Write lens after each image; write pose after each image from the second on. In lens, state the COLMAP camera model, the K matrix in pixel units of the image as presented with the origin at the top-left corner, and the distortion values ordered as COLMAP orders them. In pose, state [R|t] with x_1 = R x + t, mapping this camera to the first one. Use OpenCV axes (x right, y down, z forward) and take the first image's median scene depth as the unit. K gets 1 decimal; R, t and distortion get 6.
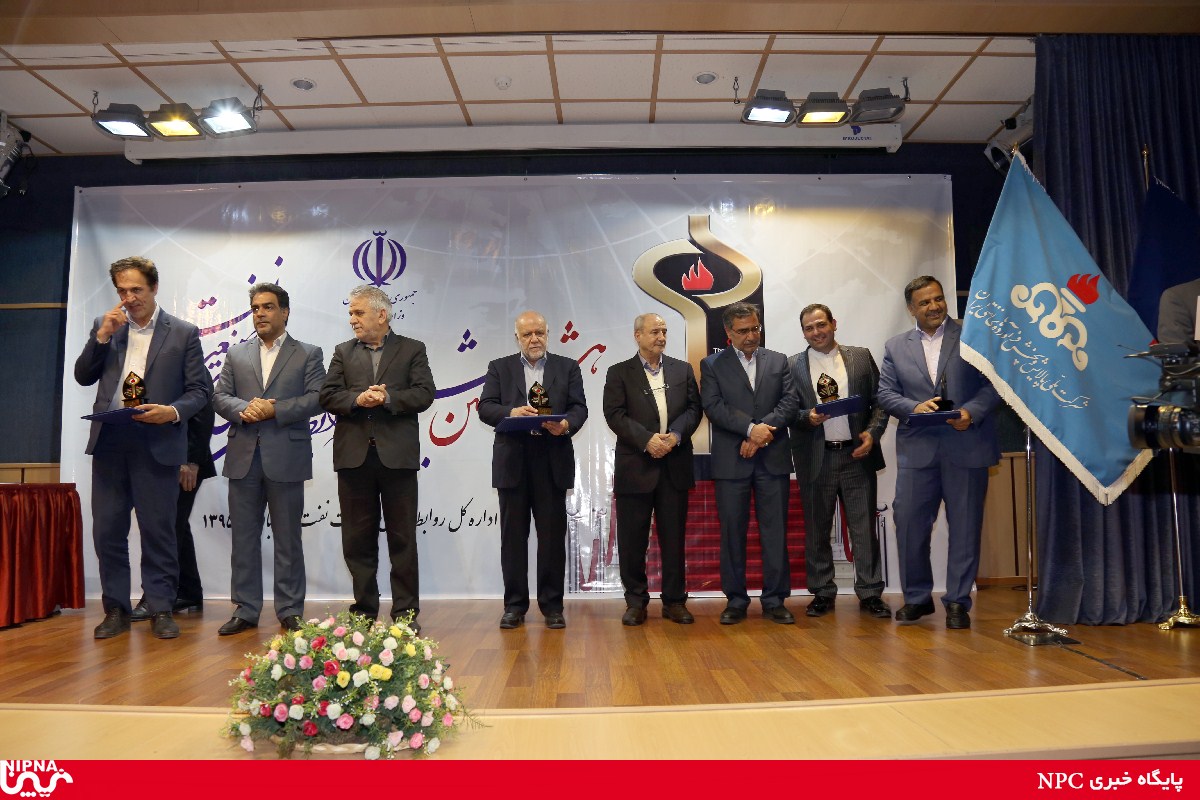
lens RADIAL K [[849.4, 0, 600.0], [0, 849.4, 400.0], [0, 0, 1]] dist [-0.097908, -0.000064]
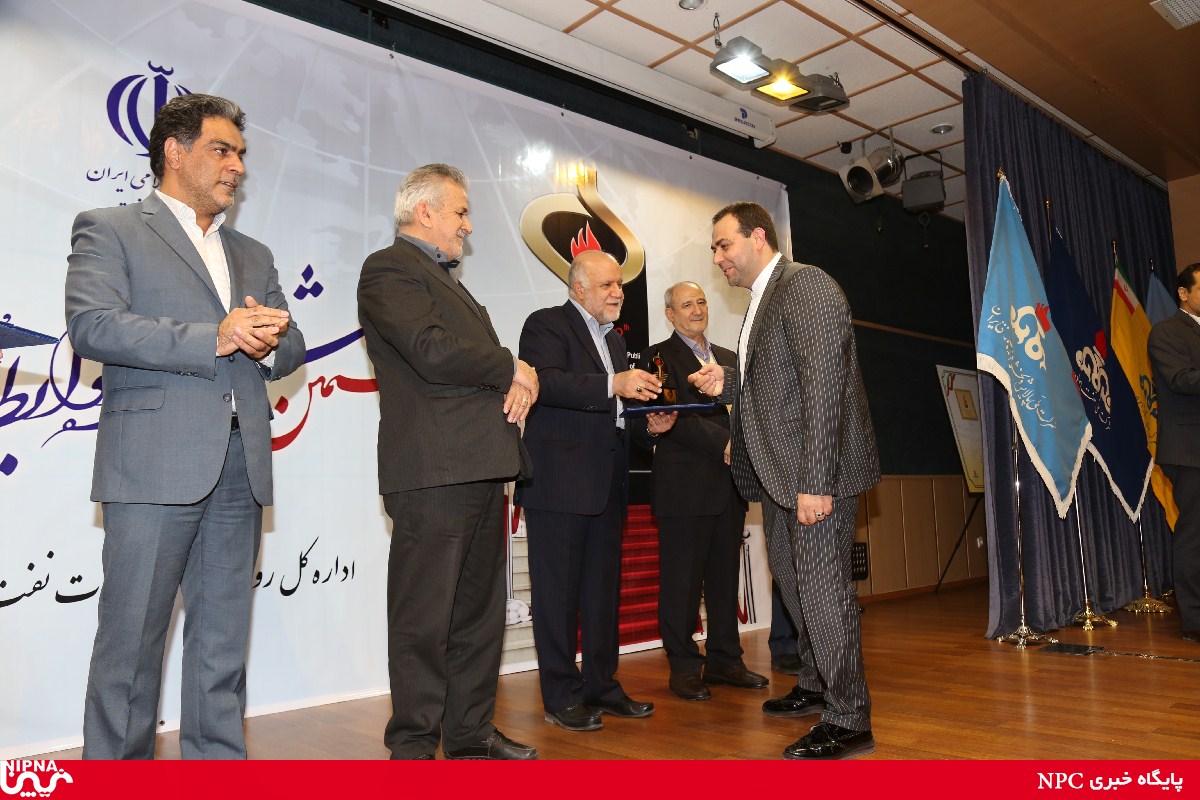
lens RADIAL K [[968.4, 0, 600.0], [0, 968.4, 400.0], [0, 0, 1]] dist [-0.045837, 0.012993]
pose [[0.723476, 0.065927, 0.687195, -0.488059], [-0.040465, 0.997768, -0.053120, 0.044956], [-0.689163, 0.010624, 0.724529, 0.349358]]
